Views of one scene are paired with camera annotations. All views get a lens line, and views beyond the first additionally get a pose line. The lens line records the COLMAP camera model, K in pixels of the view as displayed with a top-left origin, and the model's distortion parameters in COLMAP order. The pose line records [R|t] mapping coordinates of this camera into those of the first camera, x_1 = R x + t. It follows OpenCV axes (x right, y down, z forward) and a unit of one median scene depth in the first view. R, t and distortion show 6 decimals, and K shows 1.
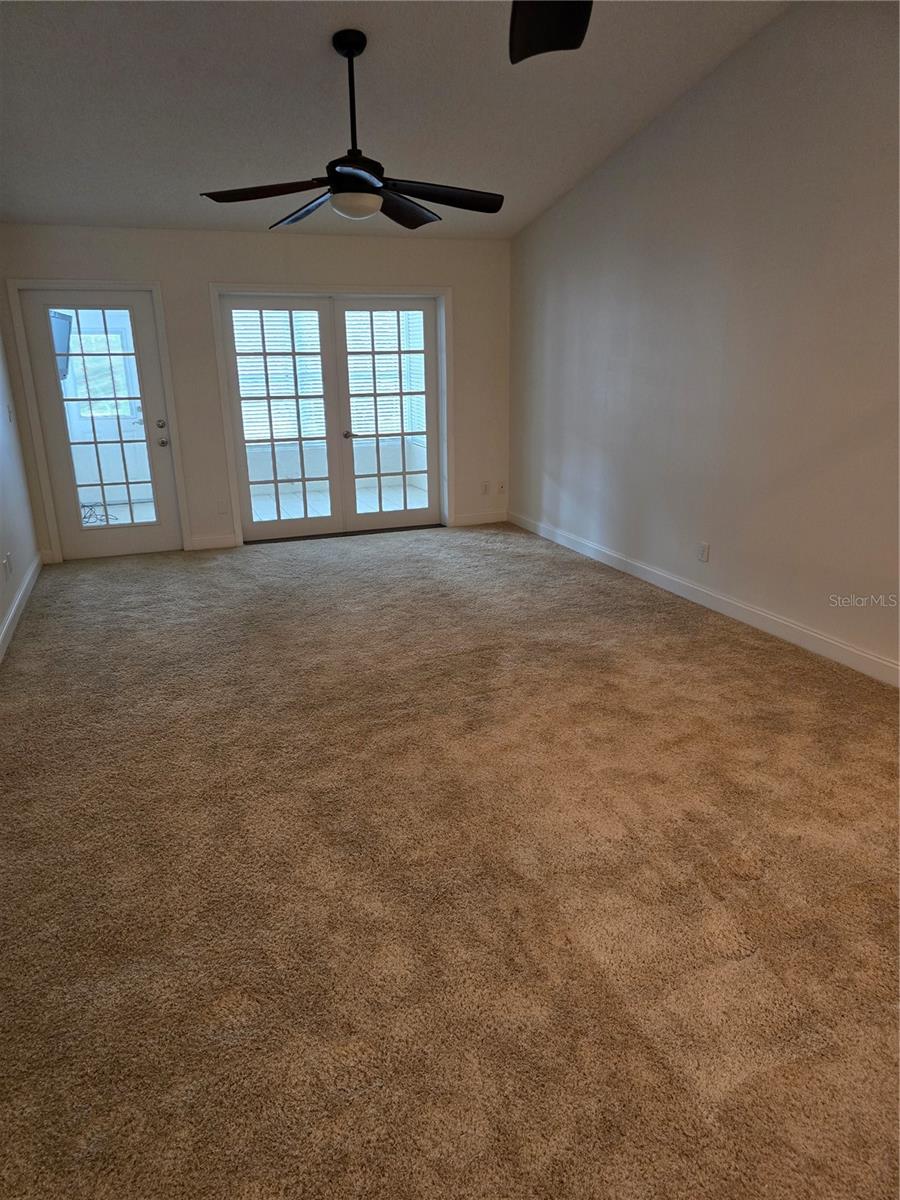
lens RADIAL K [[804.1, 0, 447.4], [0, 804.1, 602.9], [0, 0, 1]] dist [0.013141, -0.001682]
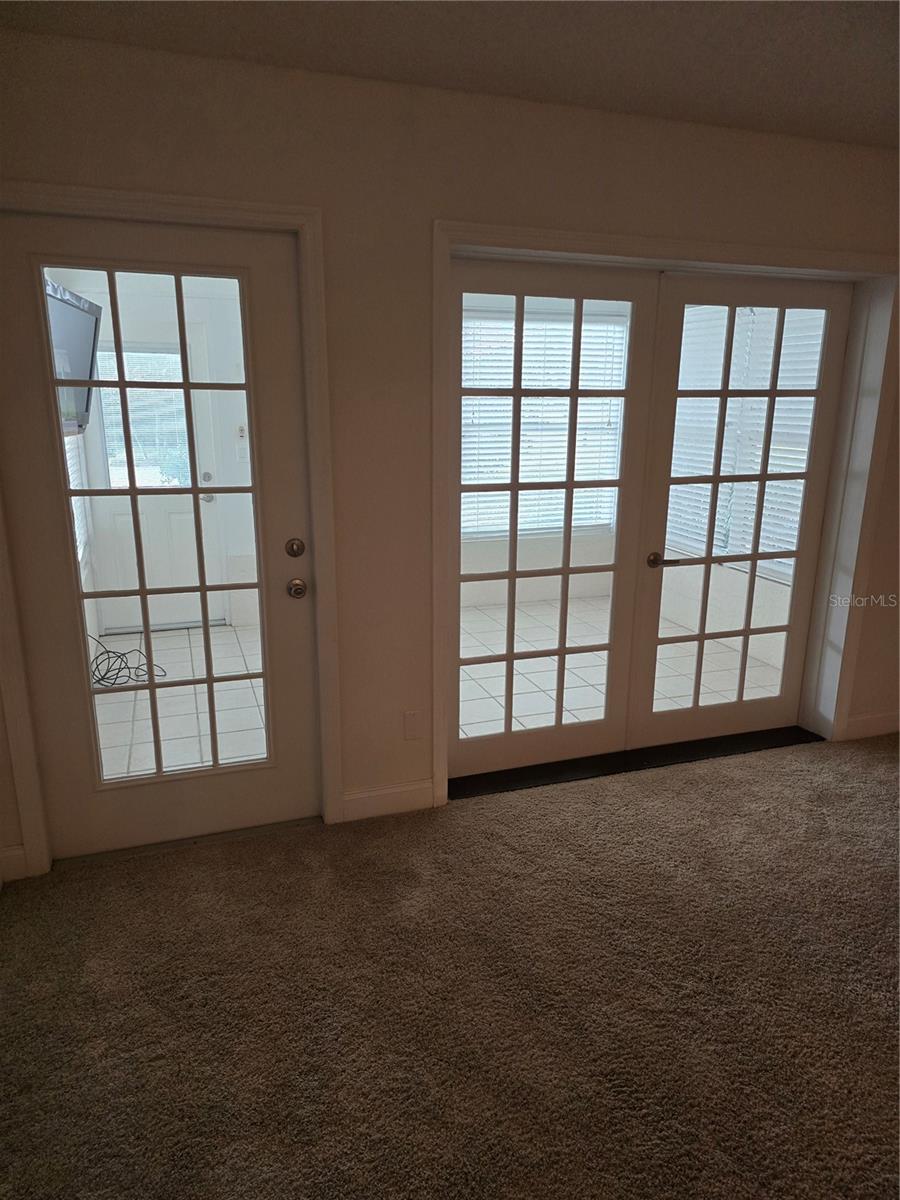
lens RADIAL K [[804.1, 0, 454.7], [0, 804.1, 602.2], [0, 0, 1]] dist [0.013141, -0.001682]
pose [[0.999434, 0.029404, -0.016321, -0.259810], [-0.030043, 0.998732, -0.040395, -0.176456], [0.015112, 0.040863, 0.999050, 0.568258]]
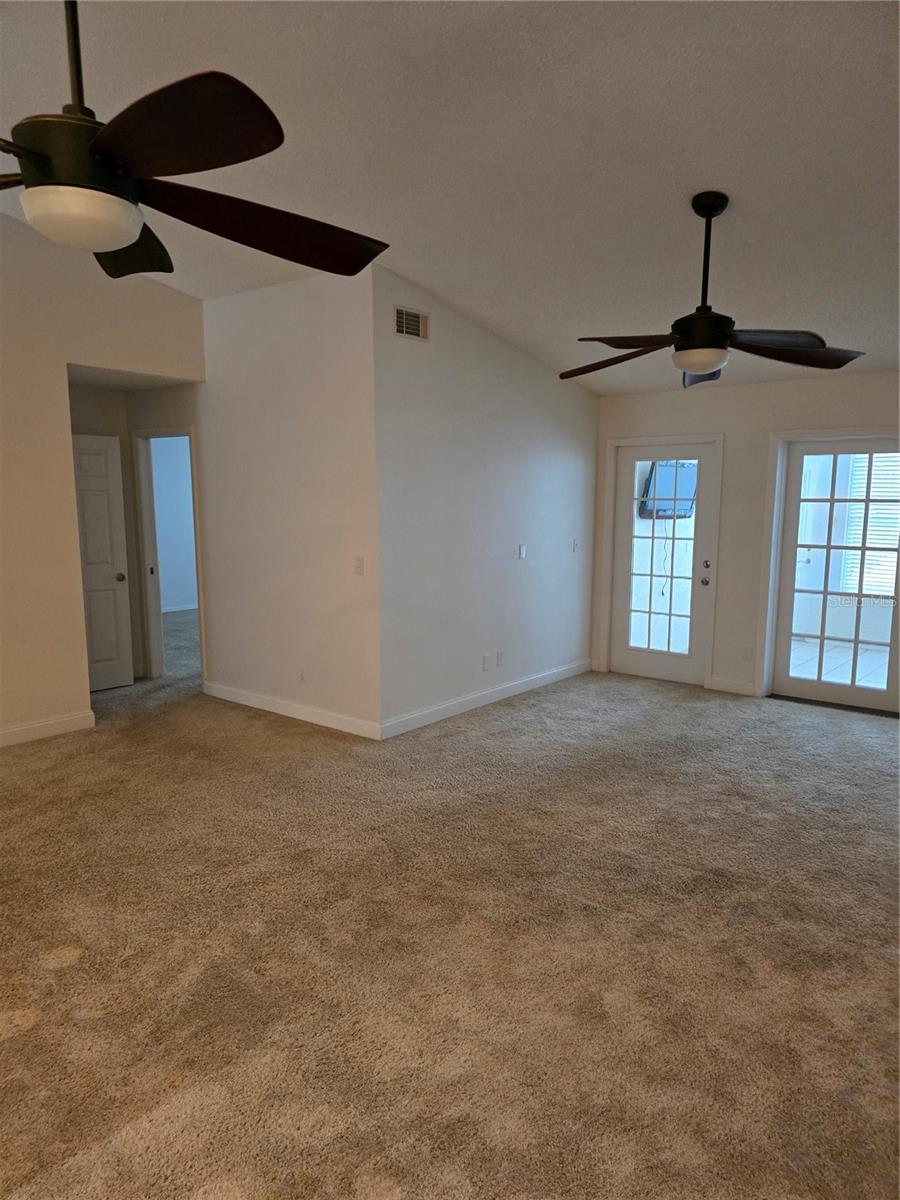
lens RADIAL K [[804.1, 0, 447.9], [0, 804.1, 598.9], [0, 0, 1]] dist [0.013141, -0.001682]
pose [[0.483146, 0.130393, -0.865776, 0.383672], [-0.264149, 0.964480, -0.002150, -0.087819], [0.834743, 0.229732, 0.500427, 0.213848]]
